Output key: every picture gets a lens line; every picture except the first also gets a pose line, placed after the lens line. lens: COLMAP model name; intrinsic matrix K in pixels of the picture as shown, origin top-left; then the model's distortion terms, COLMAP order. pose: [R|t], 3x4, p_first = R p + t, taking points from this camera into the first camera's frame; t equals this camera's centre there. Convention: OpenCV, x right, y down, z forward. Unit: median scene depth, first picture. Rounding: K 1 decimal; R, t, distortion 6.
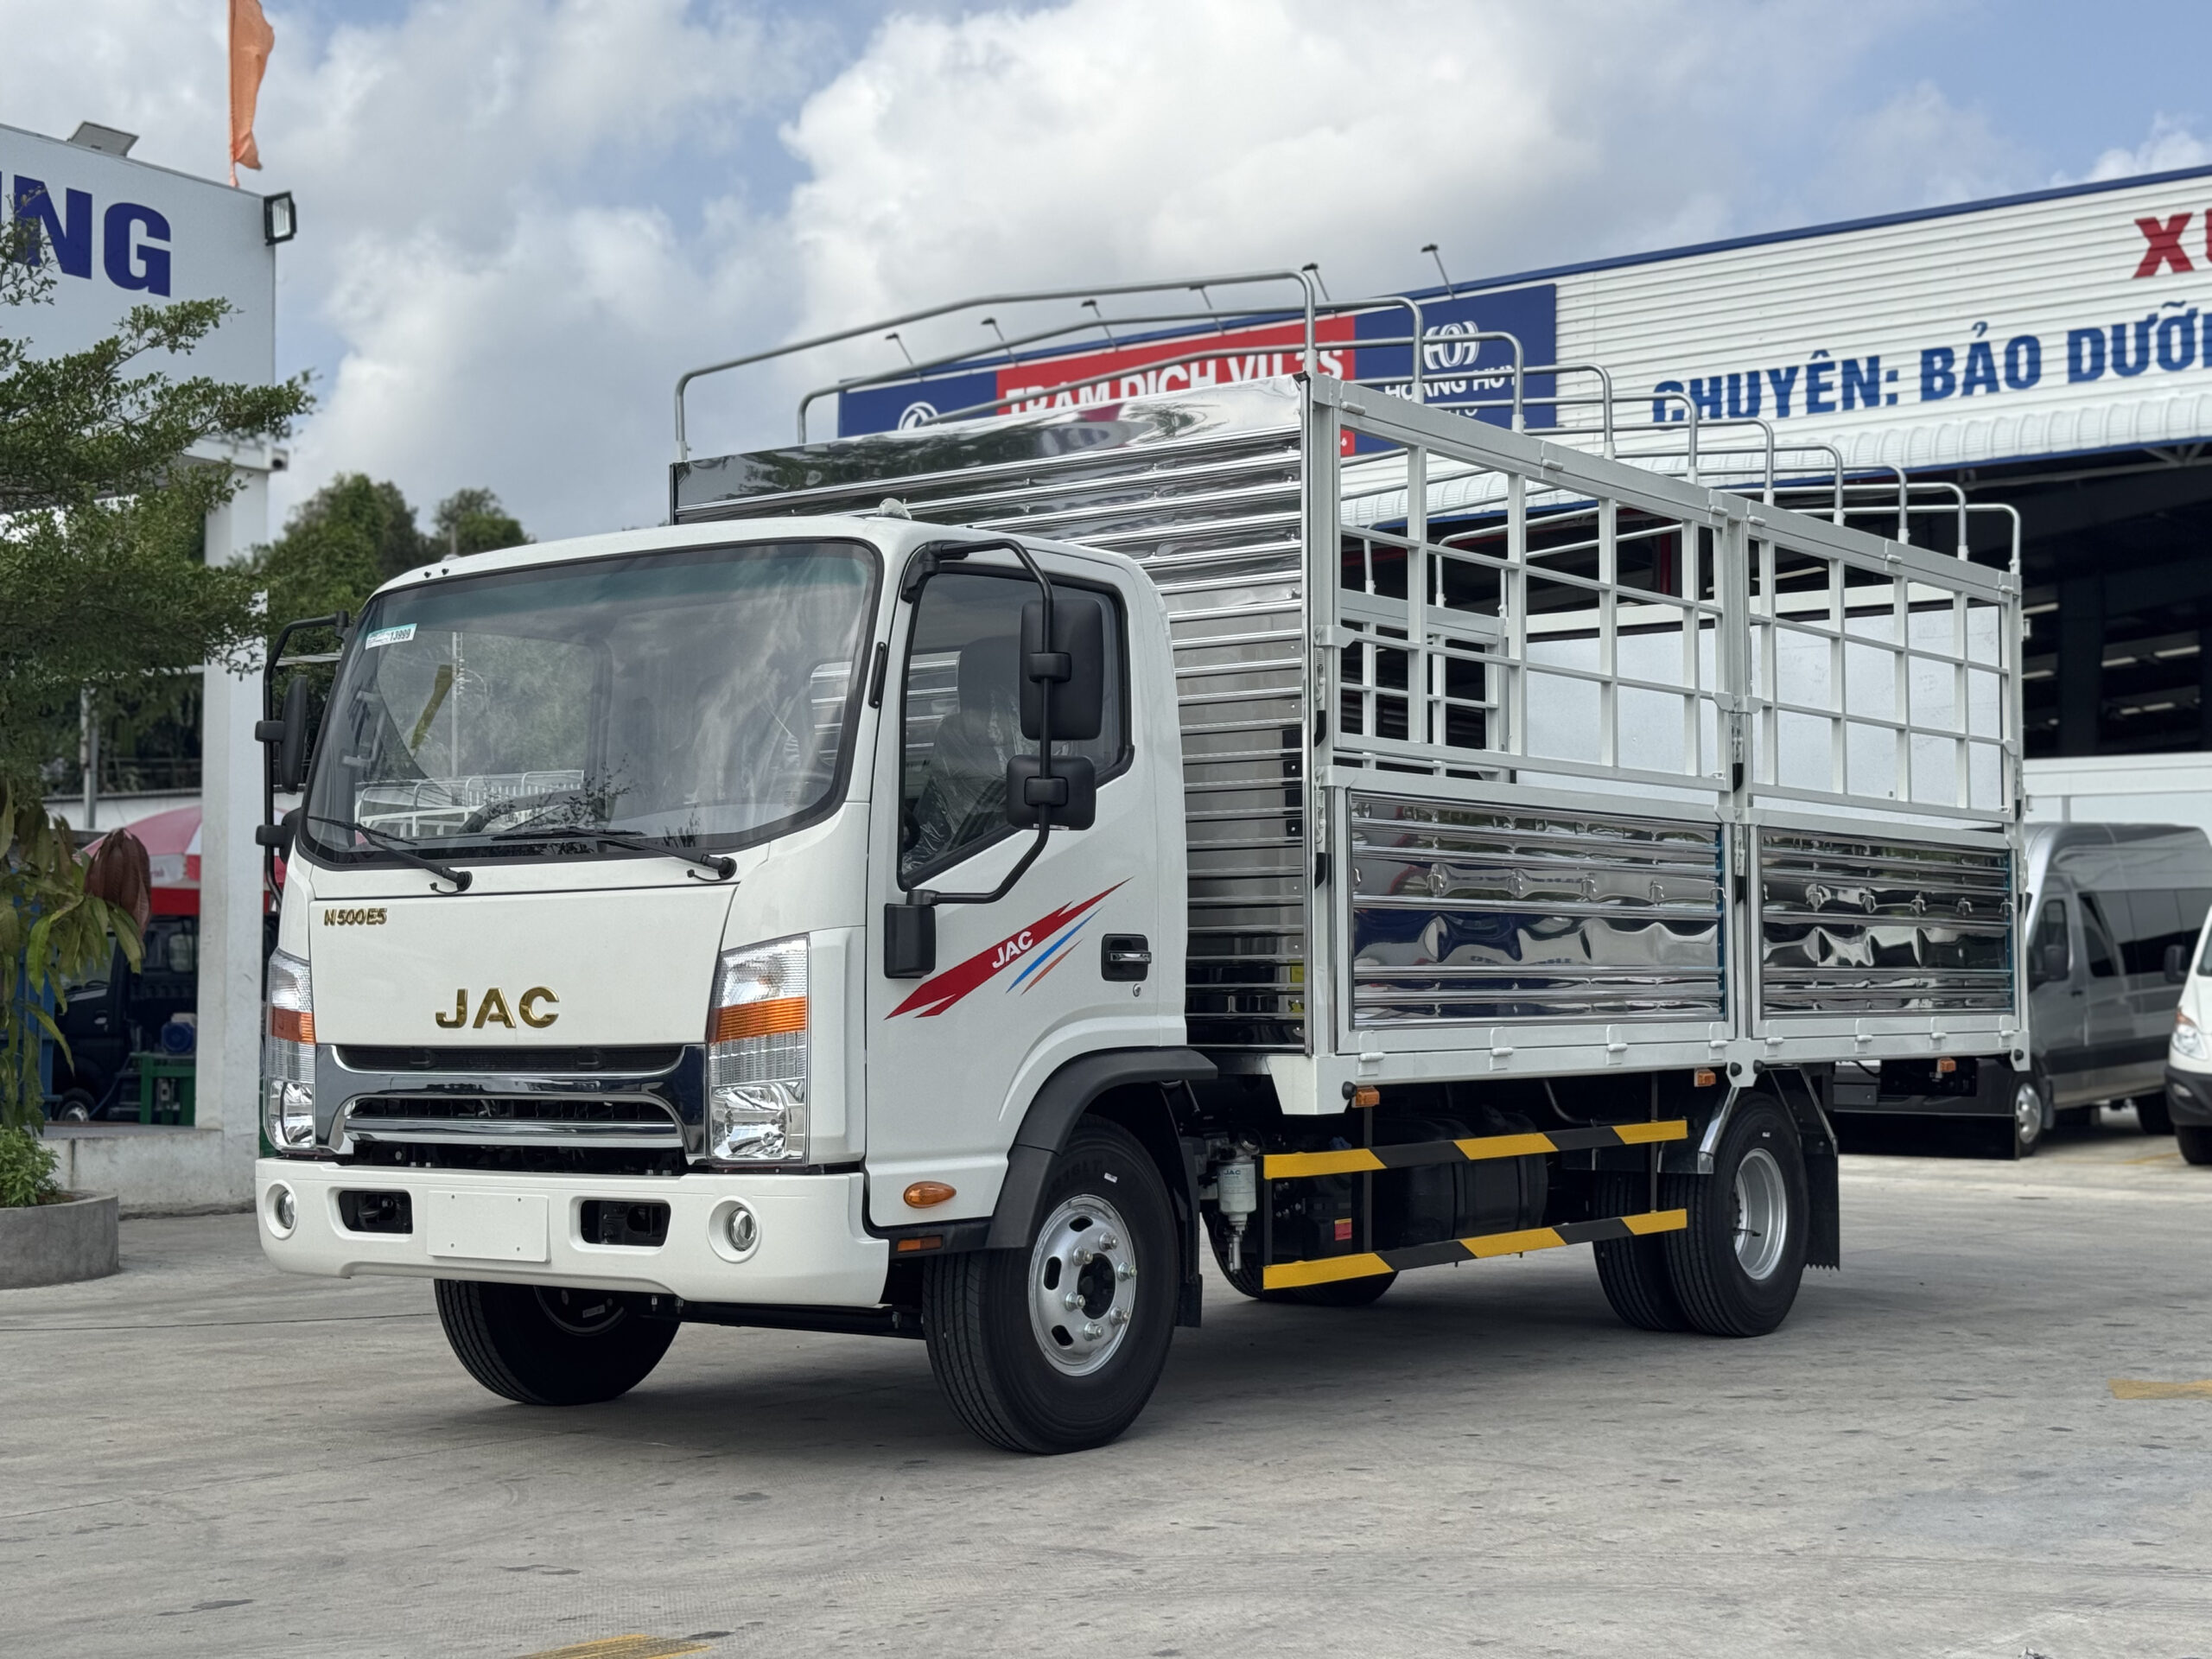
lens RADIAL K [[3099.2, 0, 1108.1], [0, 3099.2, 820.5], [0, 0, 1]] dist [0.078660, 0.000000]
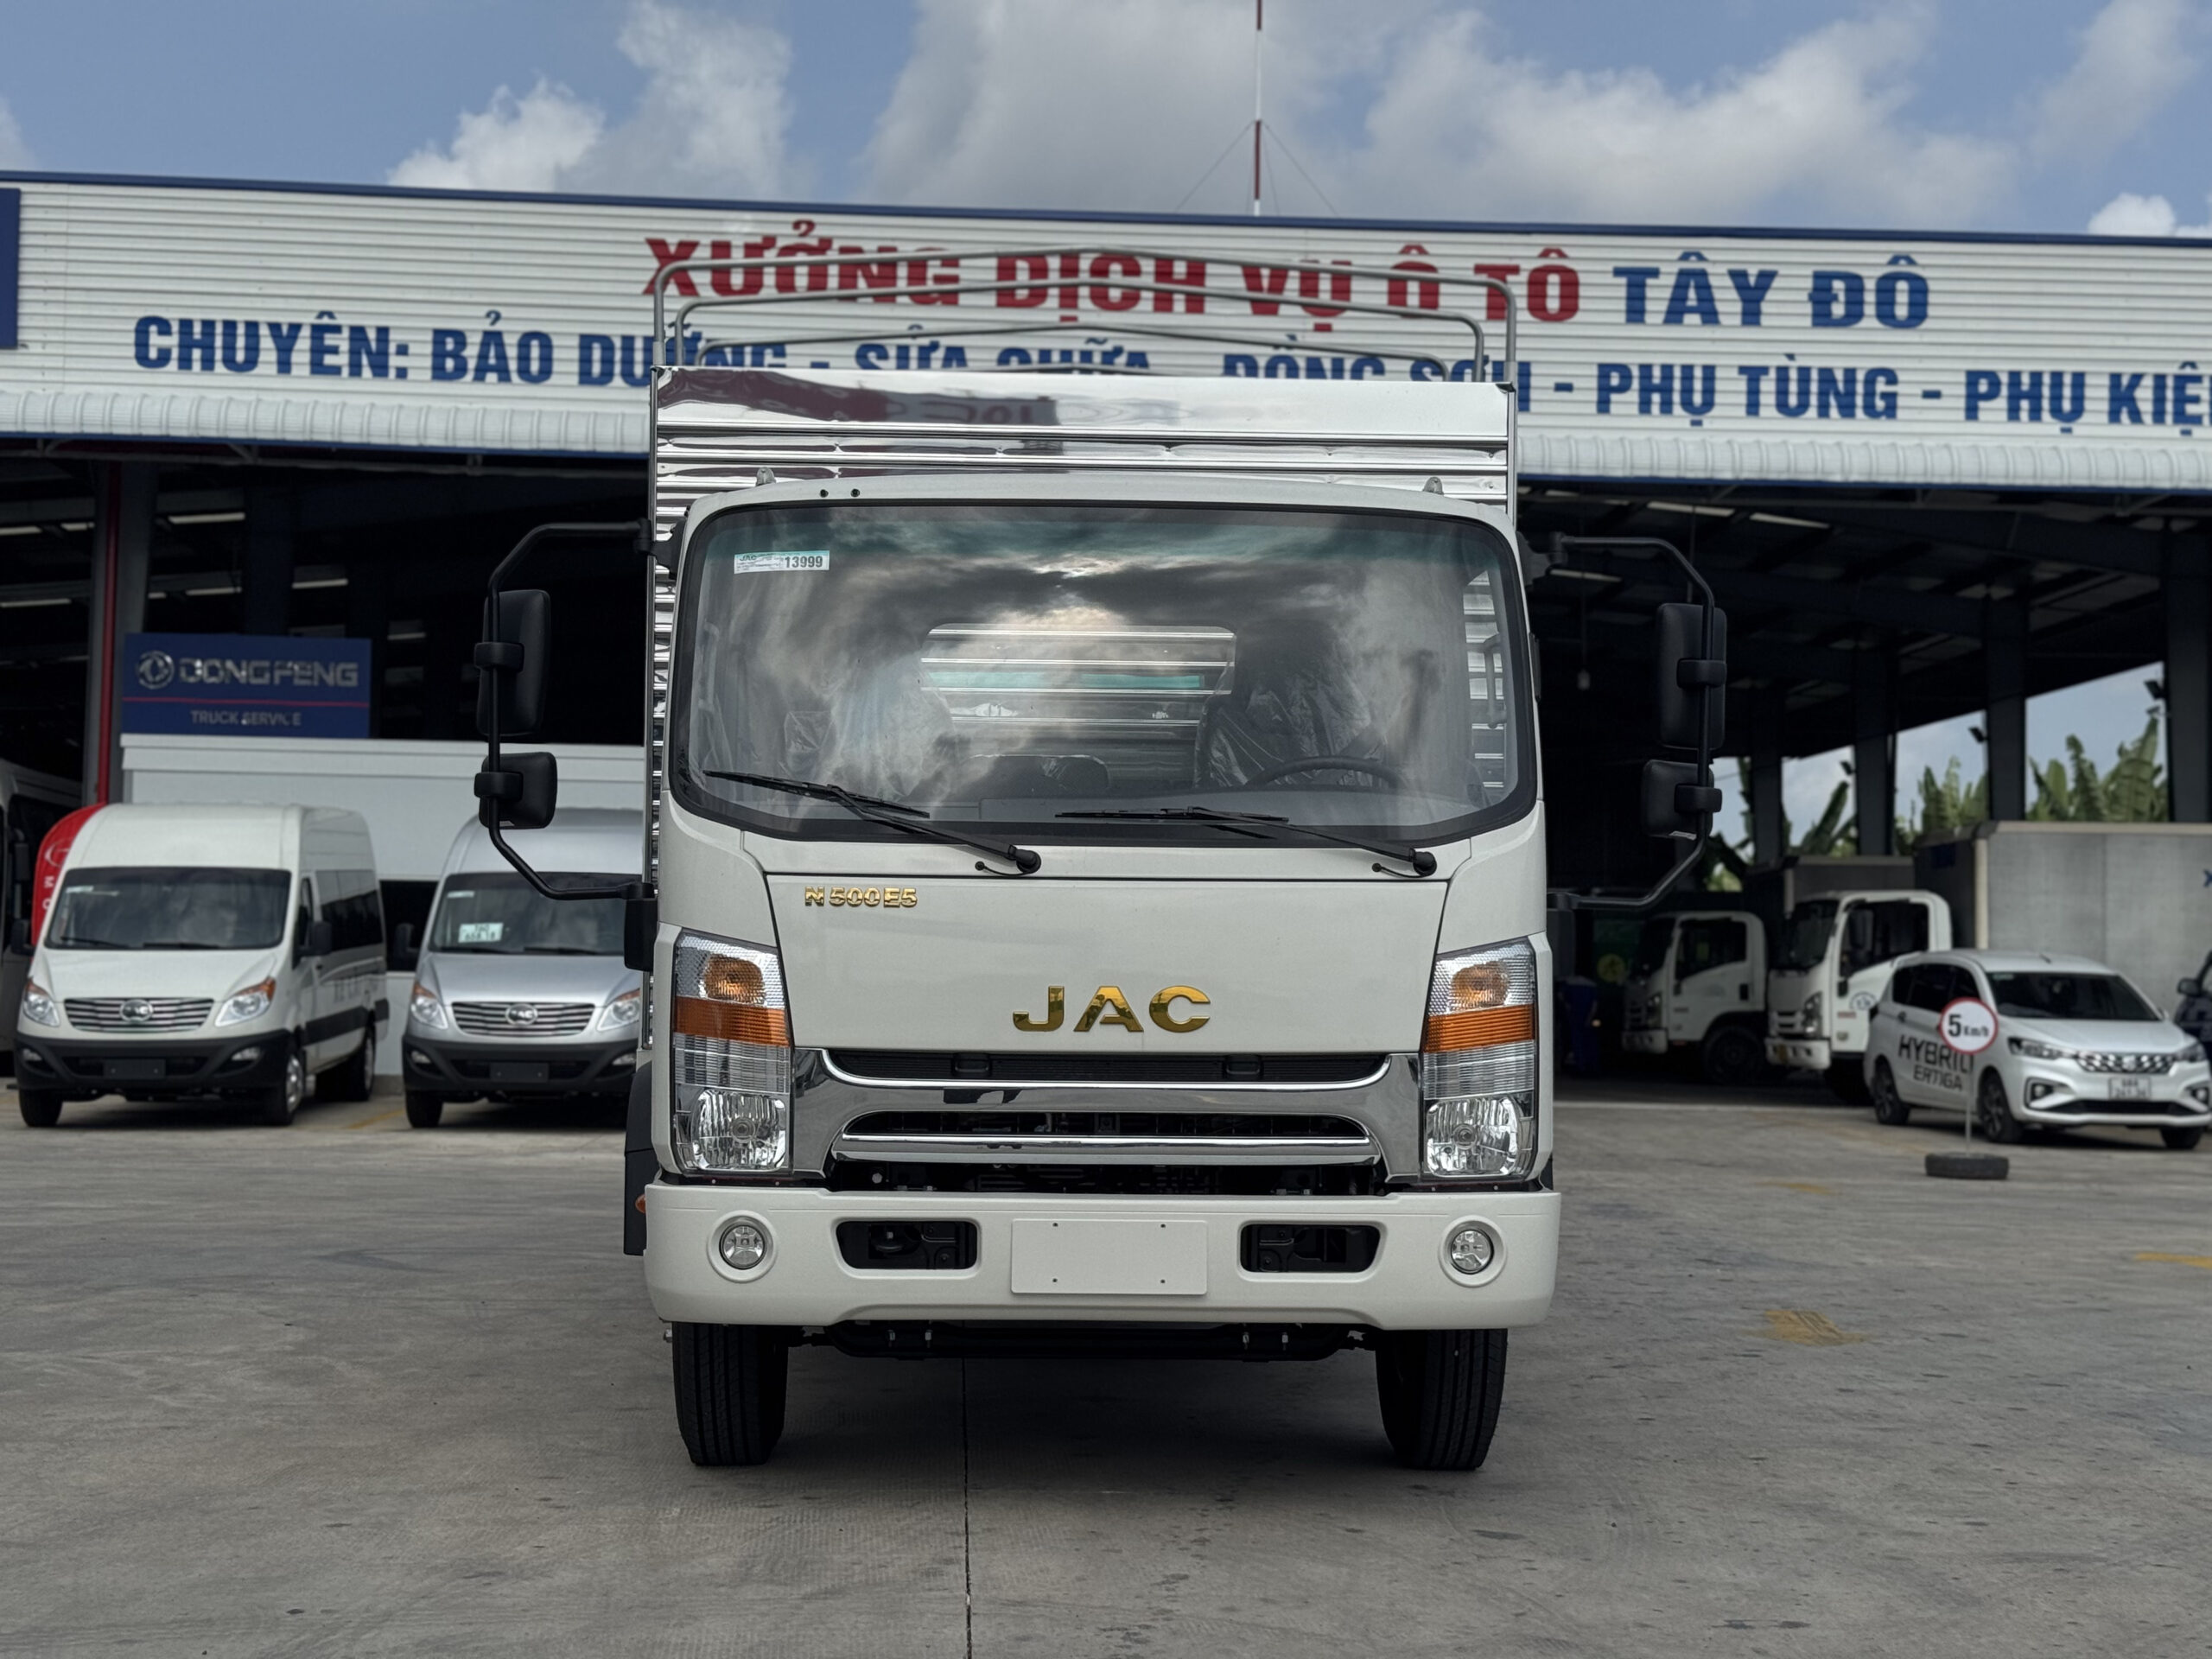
lens RADIAL K [[3099.2, 0, 1124.7], [0, 3099.2, 826.2], [0, 0, 1]] dist [0.078660, 0.000000]
pose [[0.780455, 0.048308, 0.623343, -0.183479], [-0.055846, 0.998412, -0.007453, 0.003646], [-0.622713, -0.028994, 0.781913, 0.076705]]
